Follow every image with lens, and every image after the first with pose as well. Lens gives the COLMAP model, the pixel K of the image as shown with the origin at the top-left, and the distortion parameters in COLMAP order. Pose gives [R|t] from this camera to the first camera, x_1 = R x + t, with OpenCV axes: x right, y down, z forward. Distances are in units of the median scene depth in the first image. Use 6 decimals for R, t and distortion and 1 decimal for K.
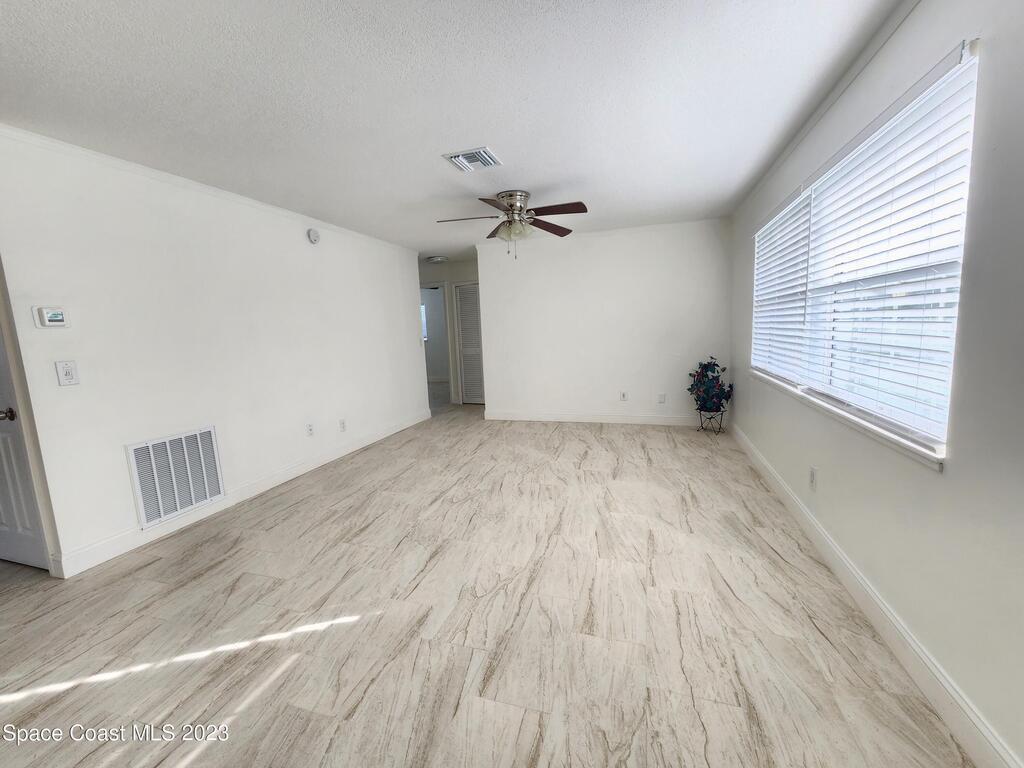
lens RADIAL K [[422.1, 0, 510.4], [0, 422.1, 387.6], [0, 0, 1]] dist [0.001557, -0.001979]
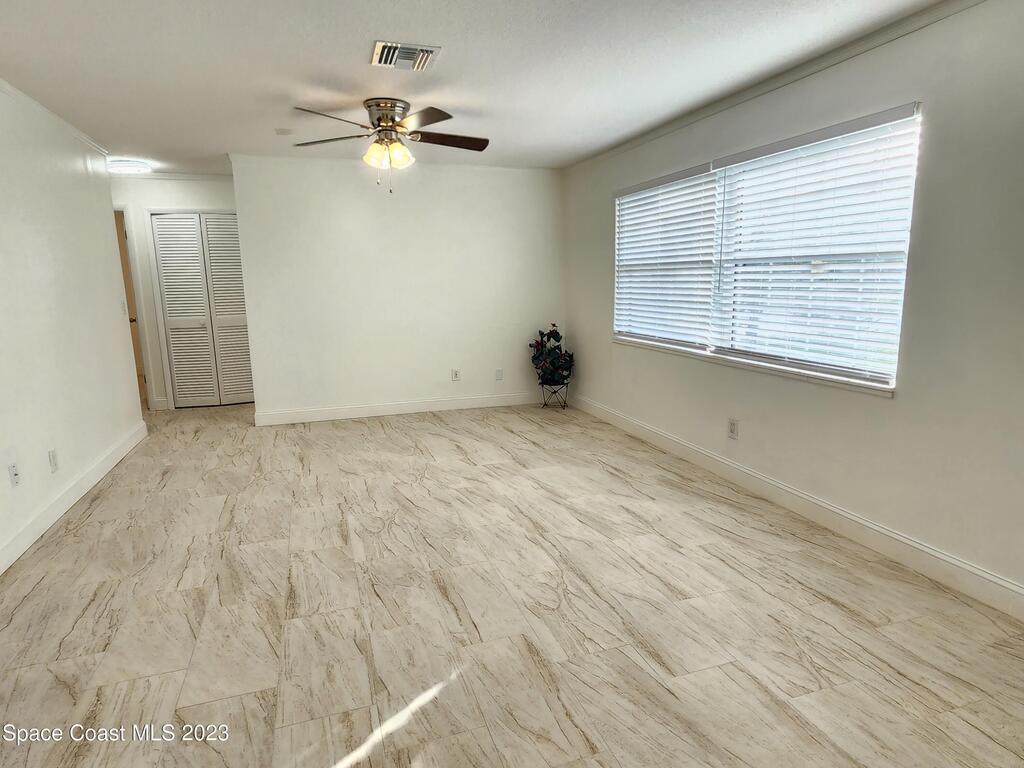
lens RADIAL K [[582.5, 0, 512.7], [0, 582.5, 385.6], [0, 0, 1]] dist [0.001843, -0.000907]
pose [[0.807364, -0.077999, 0.584875, -0.594341], [0.063574, 0.996953, 0.045196, -0.006828], [-0.586619, 0.000694, 0.809863, 0.076675]]
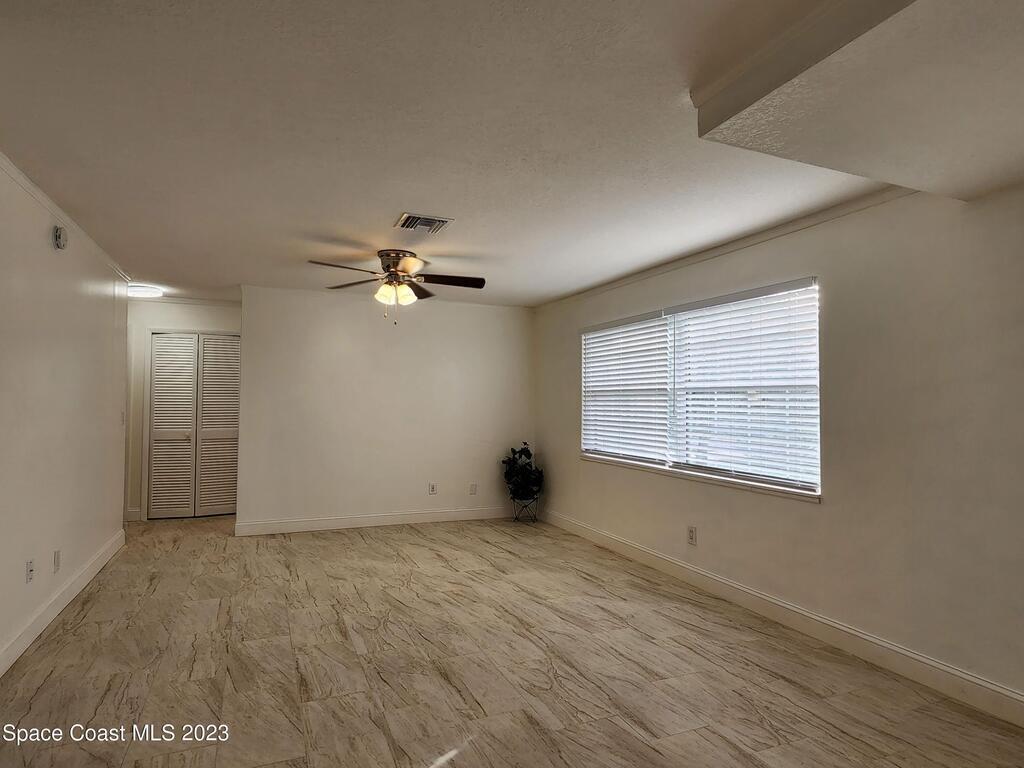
lens RADIAL K [[582.5, 0, 513.9], [0, 582.5, 384.9], [0, 0, 1]] dist [0.001843, -0.000907]
pose [[0.757952, 0.067793, 0.648777, -0.771732], [0.049727, 0.985686, -0.161093, 0.021850], [-0.650412, 0.154363, 0.743732, -0.021861]]
